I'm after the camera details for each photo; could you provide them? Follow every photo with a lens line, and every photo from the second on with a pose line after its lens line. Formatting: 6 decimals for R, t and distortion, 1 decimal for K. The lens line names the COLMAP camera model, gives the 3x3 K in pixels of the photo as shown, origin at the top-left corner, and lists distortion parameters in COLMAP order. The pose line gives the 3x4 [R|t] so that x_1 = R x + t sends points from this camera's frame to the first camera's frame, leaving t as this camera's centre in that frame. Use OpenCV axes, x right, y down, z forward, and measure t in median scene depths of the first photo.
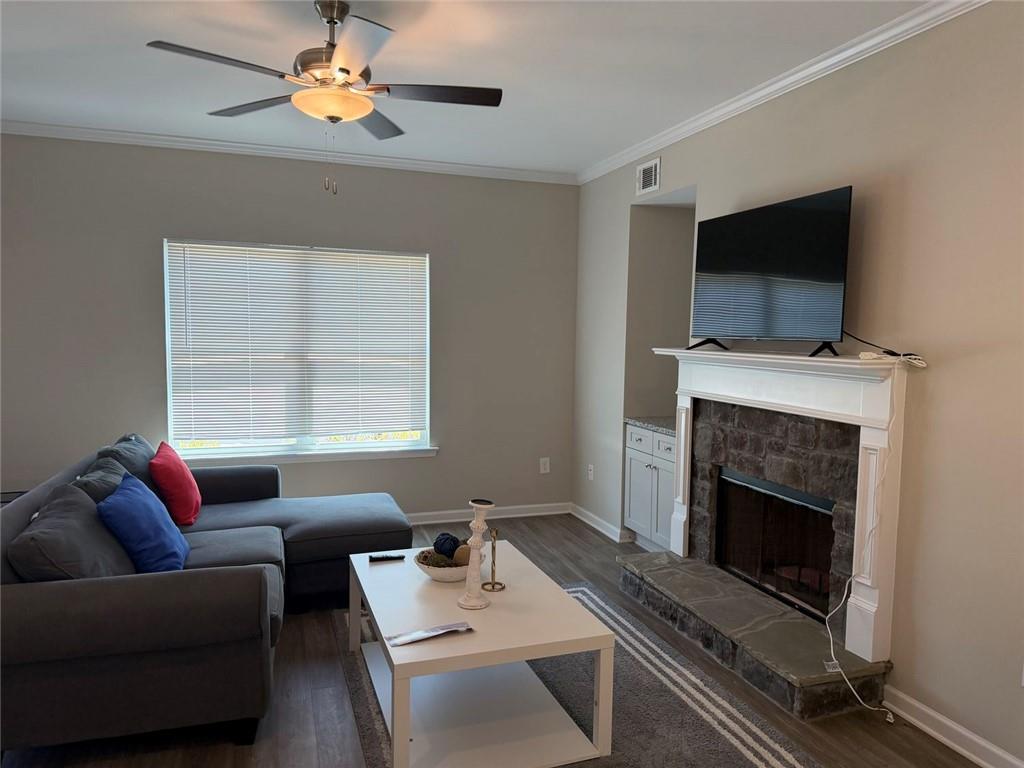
lens RADIAL K [[719.1, 0, 513.0], [0, 719.1, 387.9], [0, 0, 1]] dist [0.059090, -0.045175]
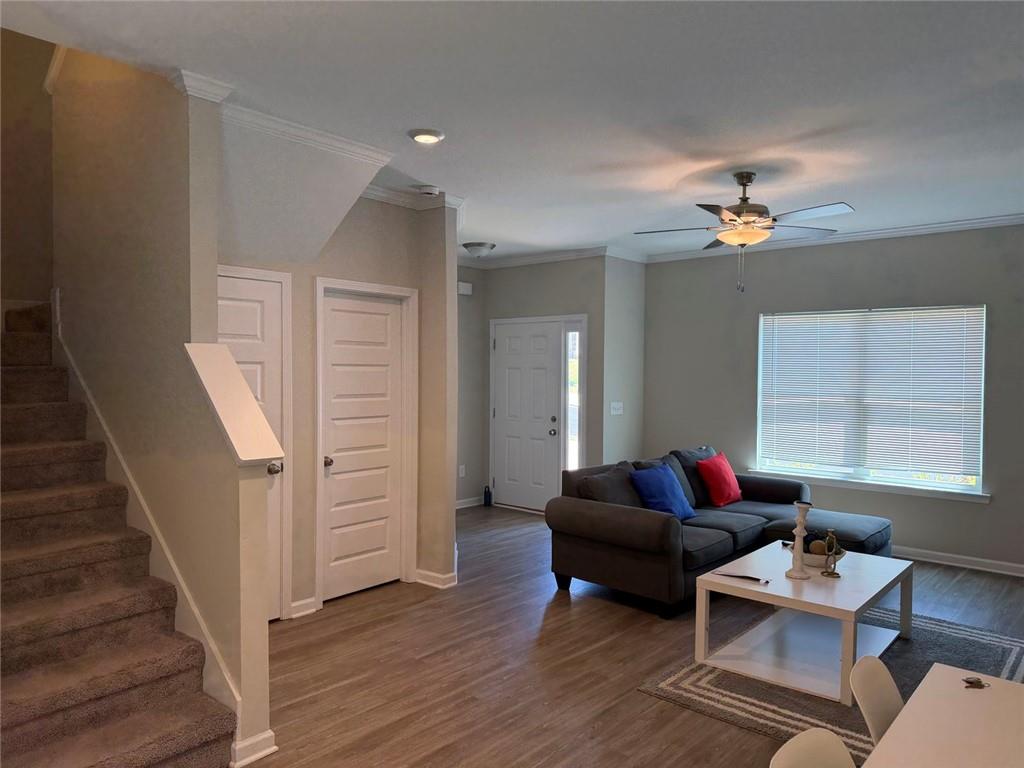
lens RADIAL K [[719.1, 0, 505.6], [0, 719.1, 383.5], [0, 0, 1]] dist [0.059090, -0.045175]
pose [[0.489401, 0.007984, -0.872022, 0.476688], [-0.069938, 0.997096, -0.030122, 0.006587], [0.869250, 0.075729, 0.488538, -0.102463]]
